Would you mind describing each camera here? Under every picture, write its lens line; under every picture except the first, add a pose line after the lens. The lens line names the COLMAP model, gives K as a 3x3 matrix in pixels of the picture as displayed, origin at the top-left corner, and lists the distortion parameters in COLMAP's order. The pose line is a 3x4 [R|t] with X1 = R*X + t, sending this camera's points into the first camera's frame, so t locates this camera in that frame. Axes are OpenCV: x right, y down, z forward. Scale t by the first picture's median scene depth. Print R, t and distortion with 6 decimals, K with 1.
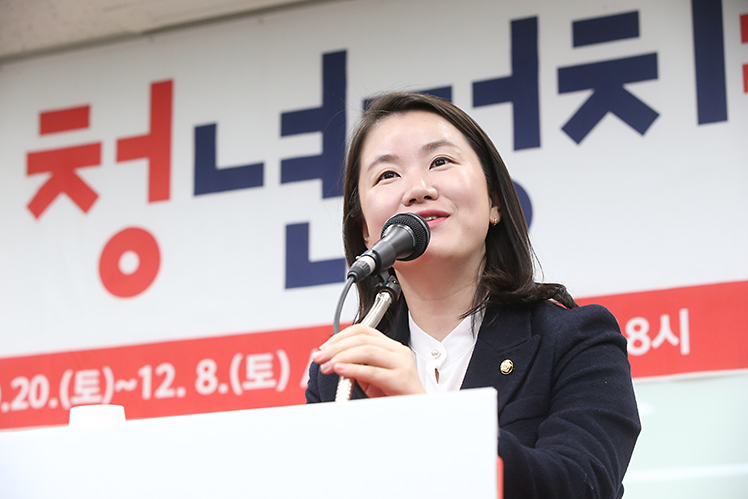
lens RADIAL K [[1937.0, 0, 374.0], [0, 1937.0, 249.5], [0, 0, 1]] dist [-0.301846, 3.963947]
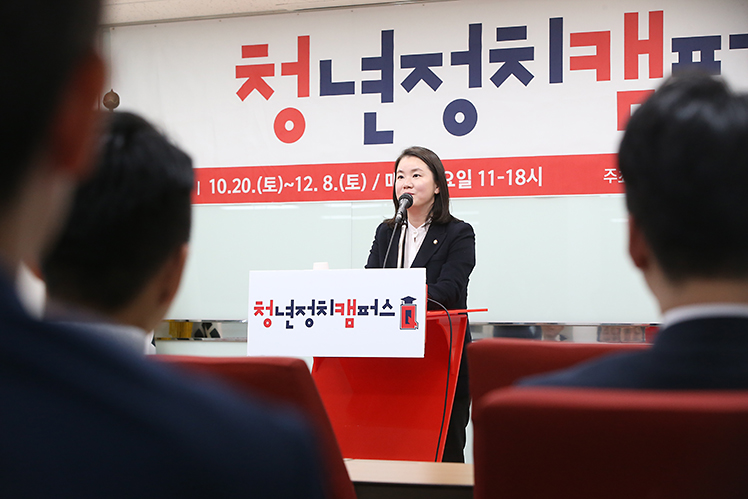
lens RADIAL K [[2033.4, 0, 374.0], [0, 2033.4, 249.5], [0, 0, 1]] dist [-0.116768, 0.608881]
pose [[0.999532, 0.006846, -0.029822, 0.032445], [-0.000606, 0.978888, 0.204397, -0.322448], [0.030592, -0.204283, 0.978434, -1.219523]]
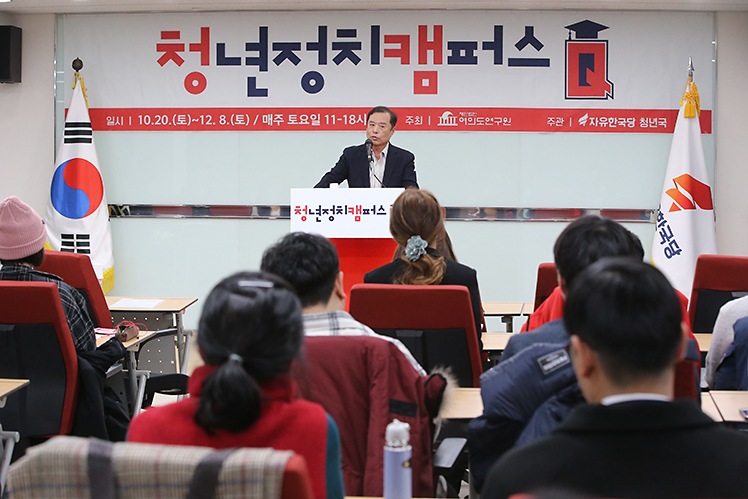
lens RADIAL K [[1579.0, 0, 374.0], [0, 1579.0, 249.5], [0, 0, 1]] dist [-0.239717, -0.181505]
pose [[0.934539, -0.018496, 0.355379, -0.837123], [-0.088951, 0.954806, 0.283609, -0.534448], [-0.344564, -0.296655, 0.890658, -1.670291]]
